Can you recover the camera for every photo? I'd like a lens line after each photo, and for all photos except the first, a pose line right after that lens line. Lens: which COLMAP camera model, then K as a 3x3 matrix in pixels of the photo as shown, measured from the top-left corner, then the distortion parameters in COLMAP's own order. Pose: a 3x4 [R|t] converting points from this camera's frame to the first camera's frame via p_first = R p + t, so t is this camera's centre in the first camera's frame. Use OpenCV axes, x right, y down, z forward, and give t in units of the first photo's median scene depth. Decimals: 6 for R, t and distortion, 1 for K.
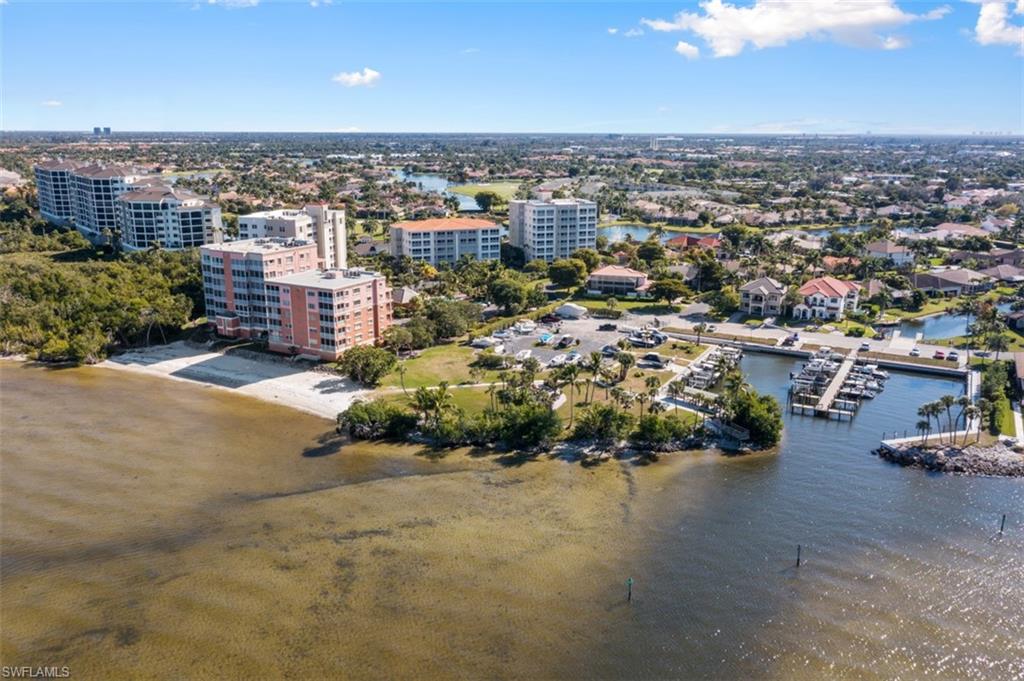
lens RADIAL K [[796.7, 0, 497.4], [0, 796.7, 336.7], [0, 0, 1]] dist [-0.003042, 0.000488]
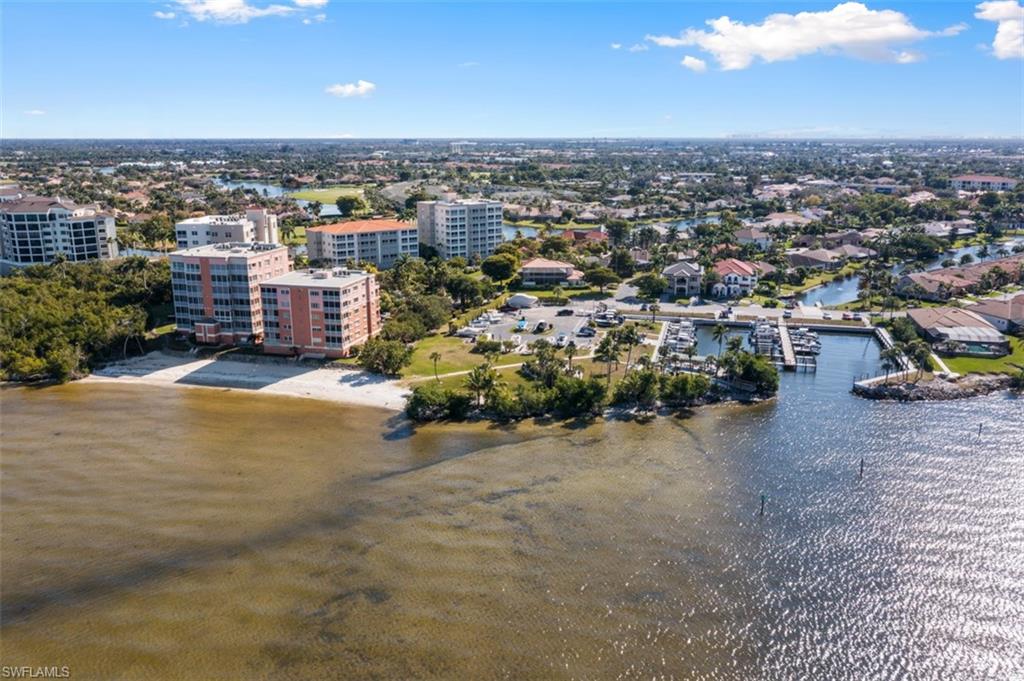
lens RADIAL K [[796.7, 0, 497.4], [0, 796.7, 336.7], [0, 0, 1]] dist [-0.003042, 0.000488]
pose [[0.968700, -0.065122, 0.239540, -0.230003], [0.066537, 0.997782, 0.002186, 0.013539], [-0.239151, 0.013821, 0.970884, -0.043914]]
